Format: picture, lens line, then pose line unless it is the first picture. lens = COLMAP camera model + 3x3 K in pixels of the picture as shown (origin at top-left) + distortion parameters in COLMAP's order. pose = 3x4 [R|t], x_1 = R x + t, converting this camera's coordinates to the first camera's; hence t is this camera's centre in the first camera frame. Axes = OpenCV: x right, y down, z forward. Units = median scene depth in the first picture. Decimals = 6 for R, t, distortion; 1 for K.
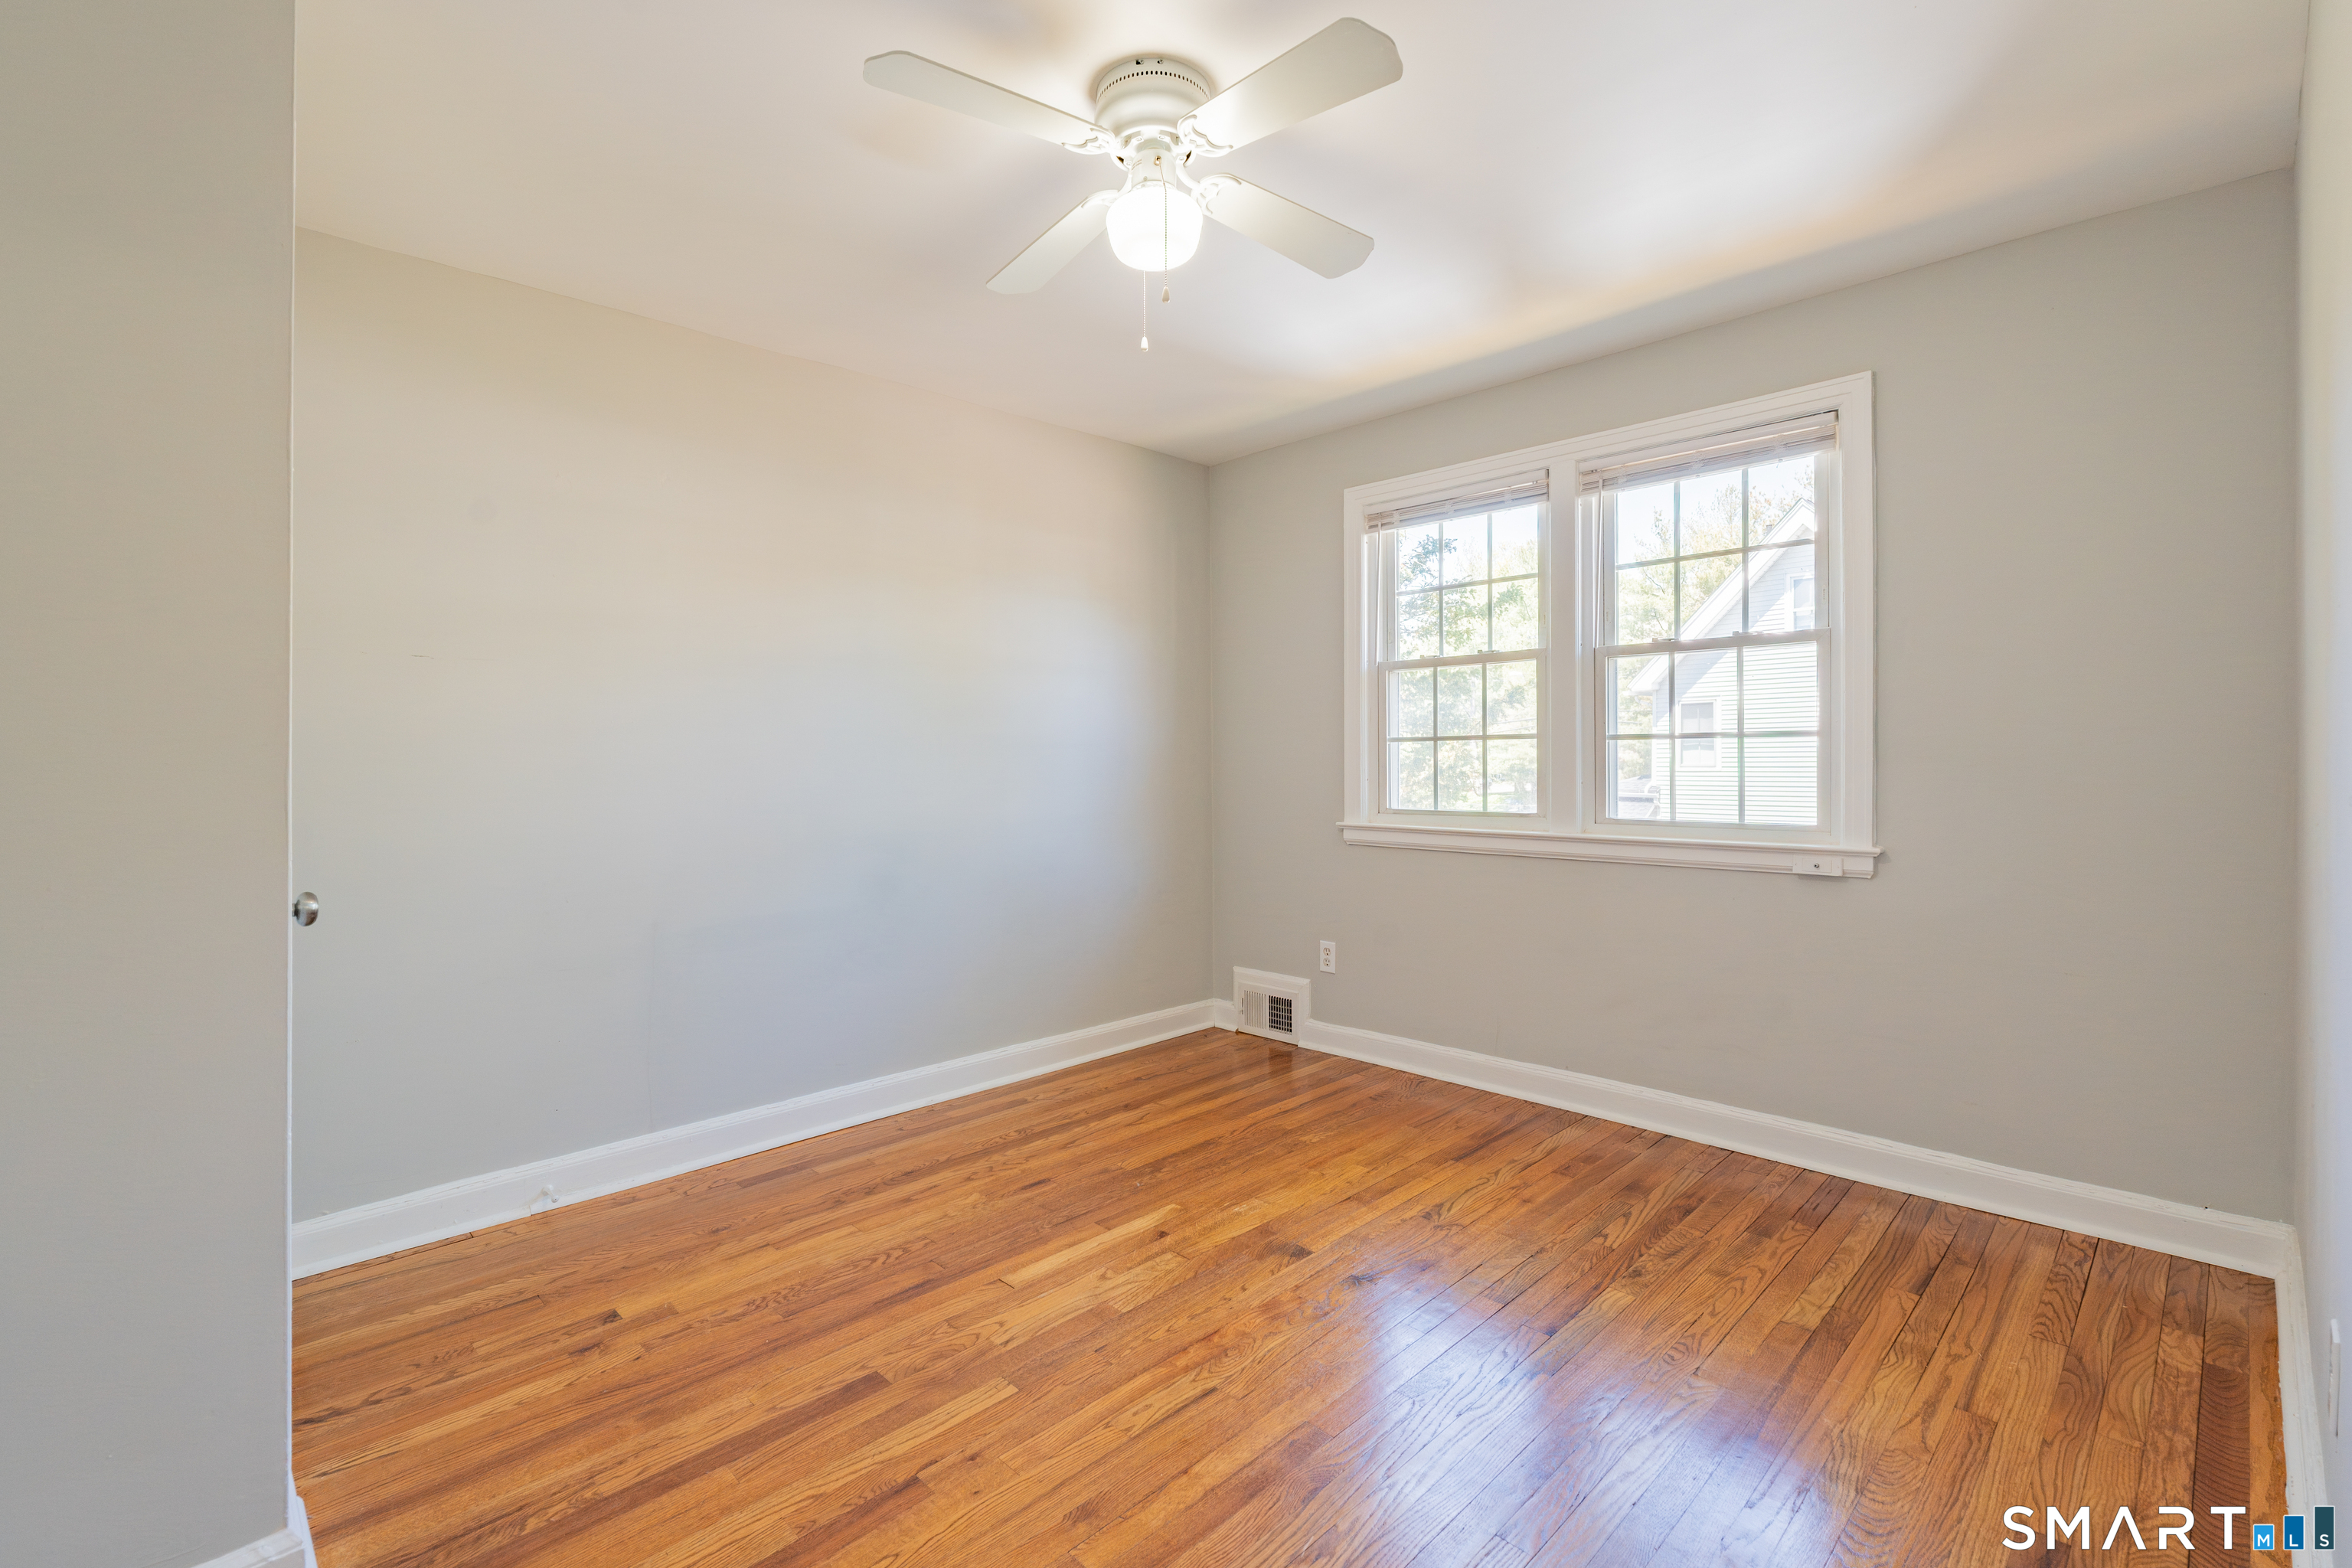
lens RADIAL K [[1054.8, 0, 1157.7], [0, 1054.8, 735.0], [0, 0, 1]] dist [-0.000773, -0.000070]
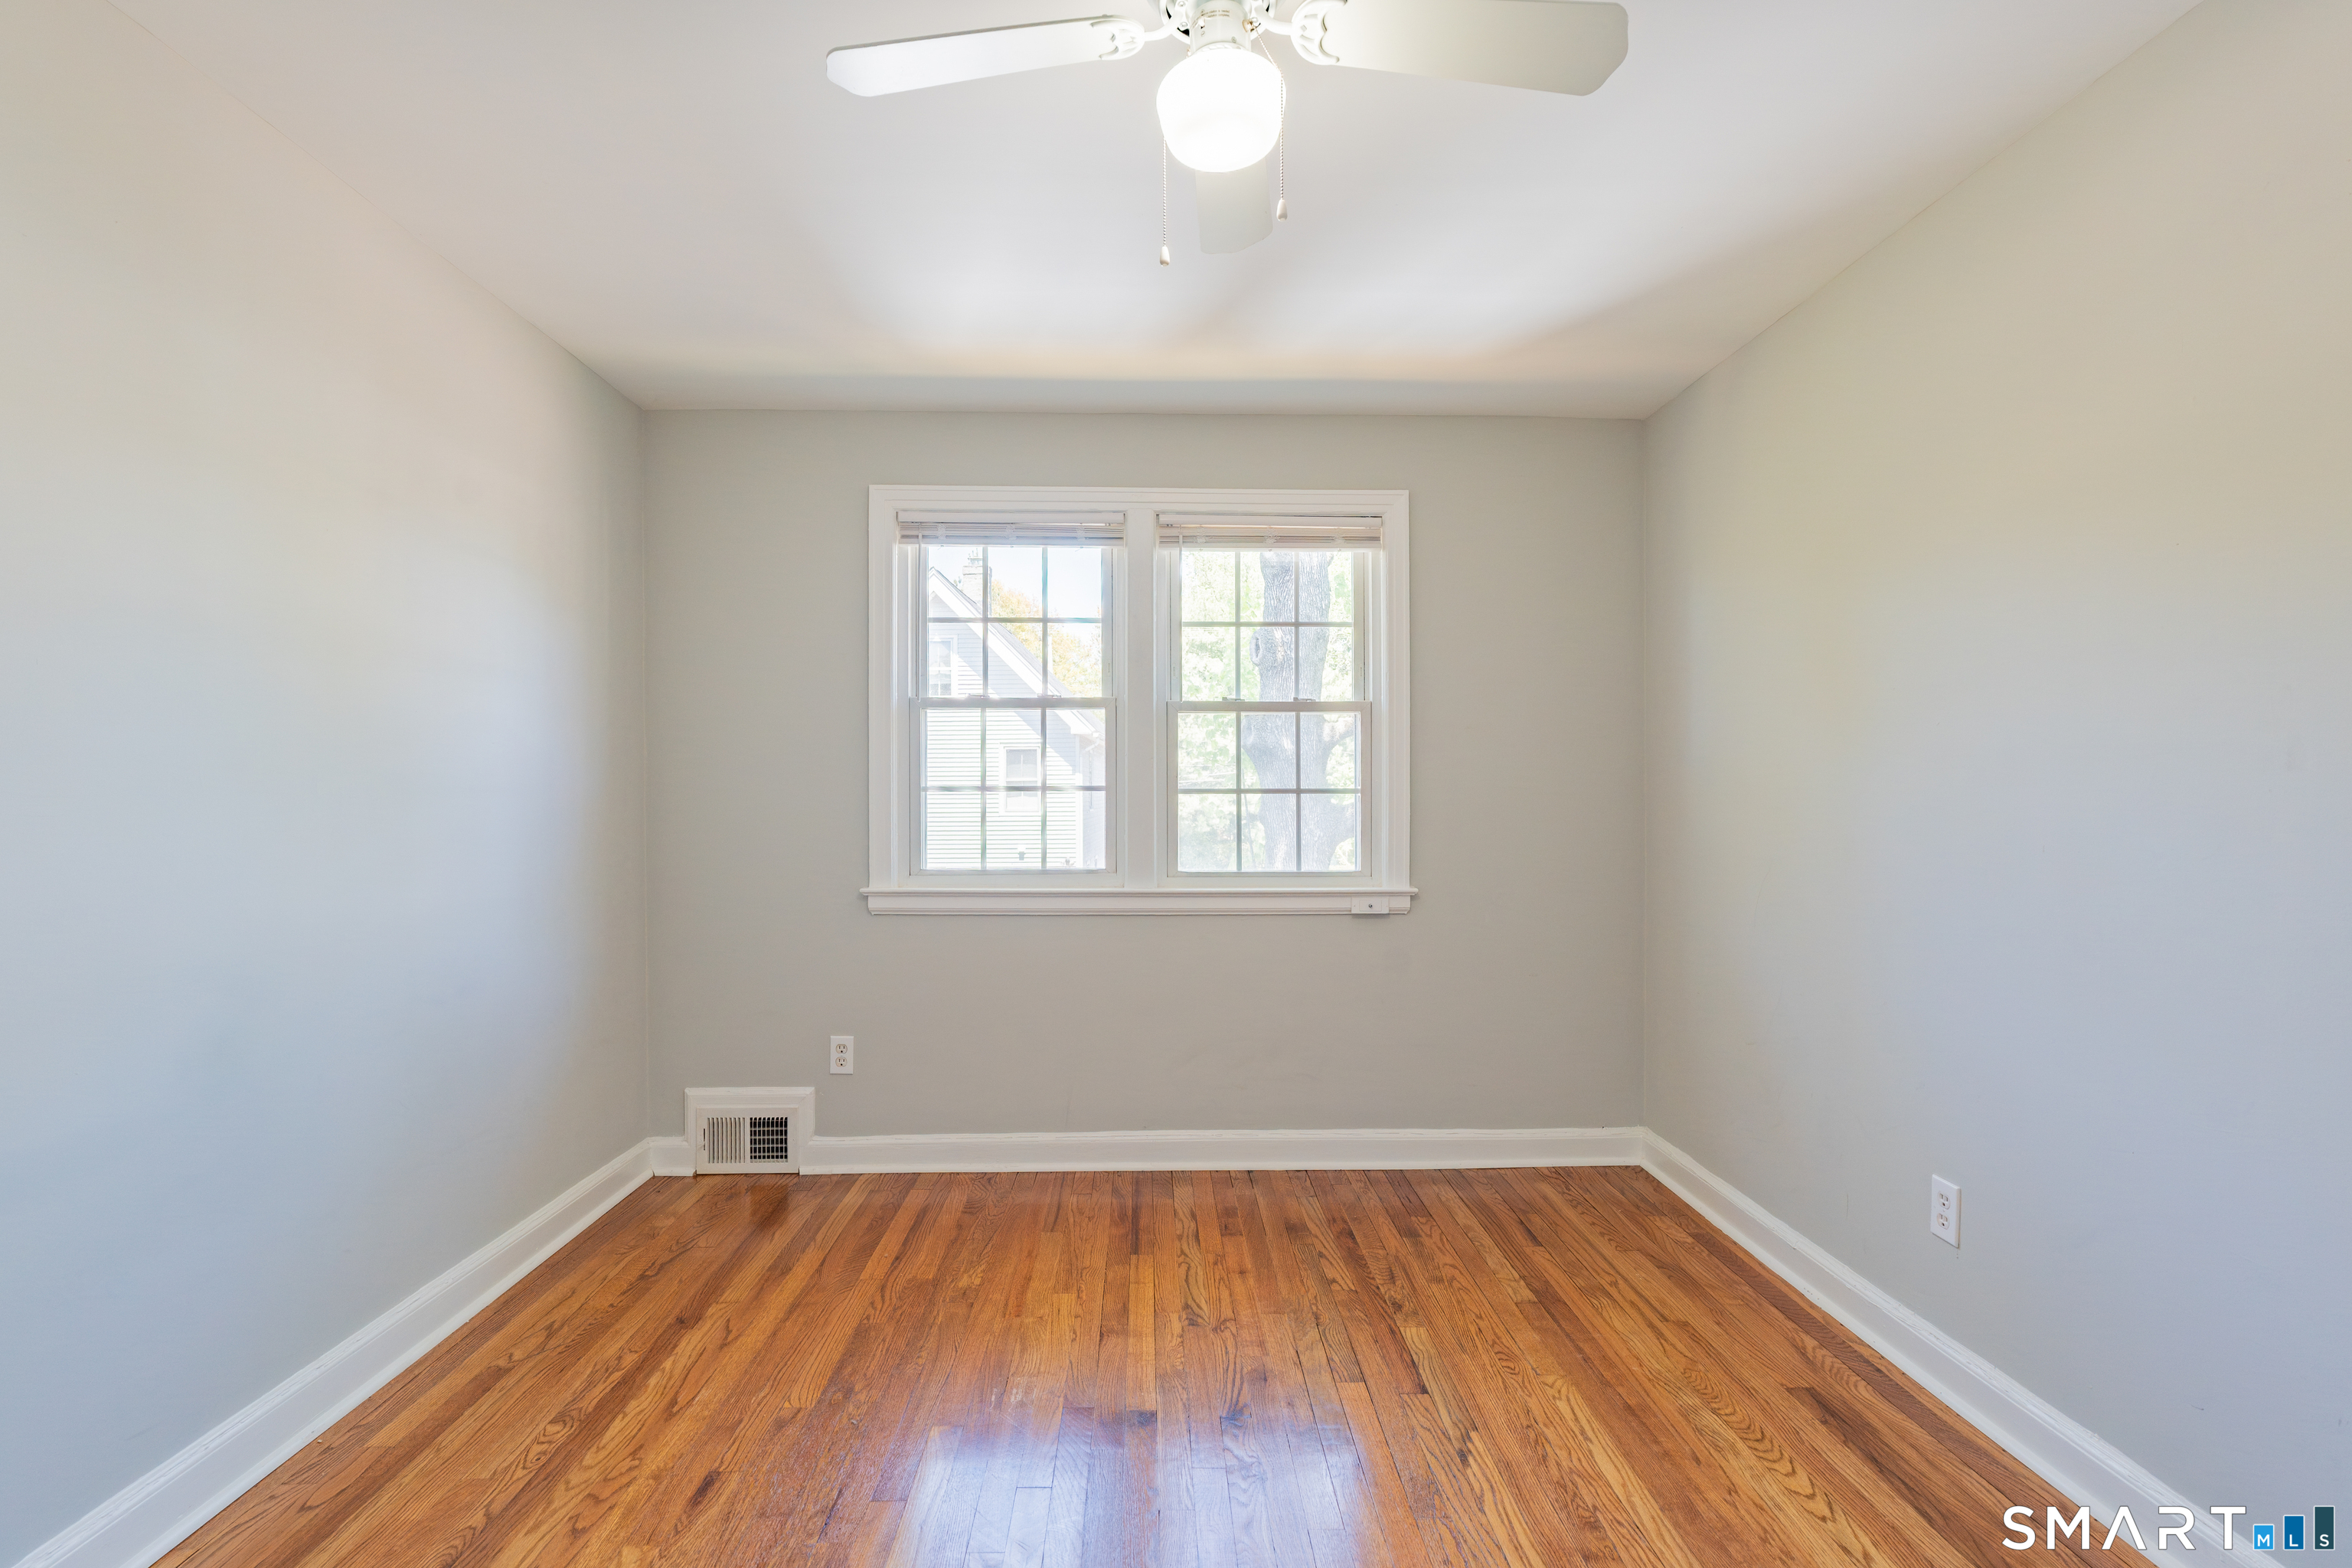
lens RADIAL K [[1085.9, 0, 1176.0], [0, 1085.9, 784.0], [0, 0, 1]] dist [-0.003662, -0.000193]
pose [[0.674985, 0.020754, 0.737539, -0.383970], [-0.022275, 0.999722, -0.007745, 0.003782], [-0.737495, -0.011201, 0.675260, 0.335982]]
